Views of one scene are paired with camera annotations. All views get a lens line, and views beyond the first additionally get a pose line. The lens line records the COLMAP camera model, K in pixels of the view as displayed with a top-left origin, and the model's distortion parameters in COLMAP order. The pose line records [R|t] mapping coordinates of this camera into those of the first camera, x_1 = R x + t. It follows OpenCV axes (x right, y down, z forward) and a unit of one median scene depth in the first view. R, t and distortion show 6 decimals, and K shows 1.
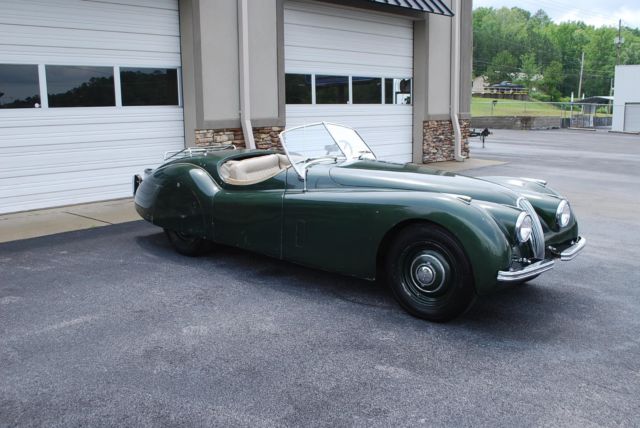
lens RADIAL K [[676.8, 0, 320.0], [0, 676.8, 214.0], [0, 0, 1]] dist [-0.063490, 0.004824]
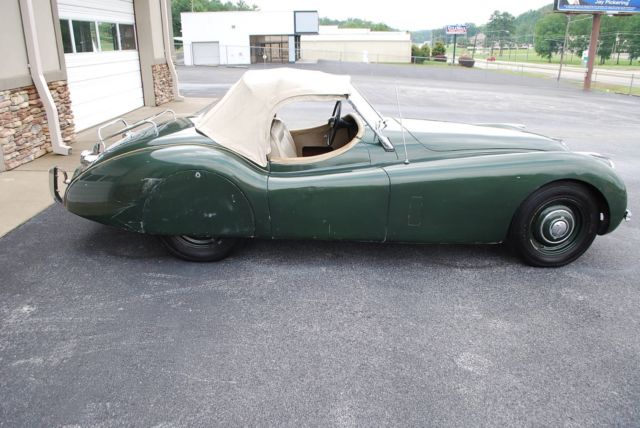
lens RADIAL K [[516.3, 0, 320.0], [0, 516.3, 214.0], [0, 0, 1]] dist [-0.077177, 0.005414]
pose [[0.741357, -0.210616, 0.637205, -0.517960], [0.104052, 0.974070, 0.200901, -0.109070], [-0.662995, -0.082637, 0.744049, 0.528788]]
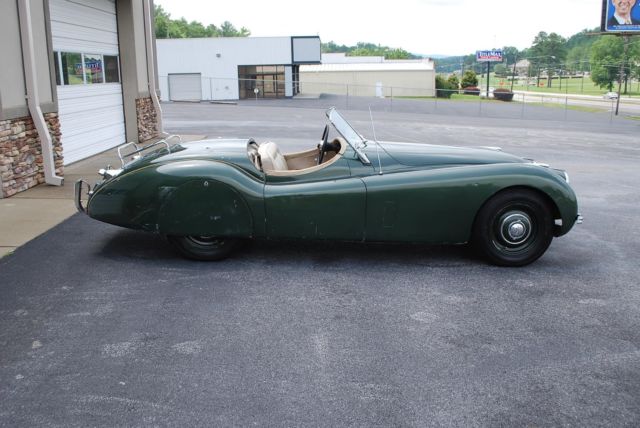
lens RADIAL K [[661.3, 0, 320.0], [0, 661.3, 214.0], [0, 0, 1]] dist [-0.051878, -0.003214]
pose [[0.745774, -0.142101, 0.650868, -0.724788], [0.111166, 0.989833, 0.088730, -0.069752], [-0.656859, 0.006182, 0.753988, 0.265561]]
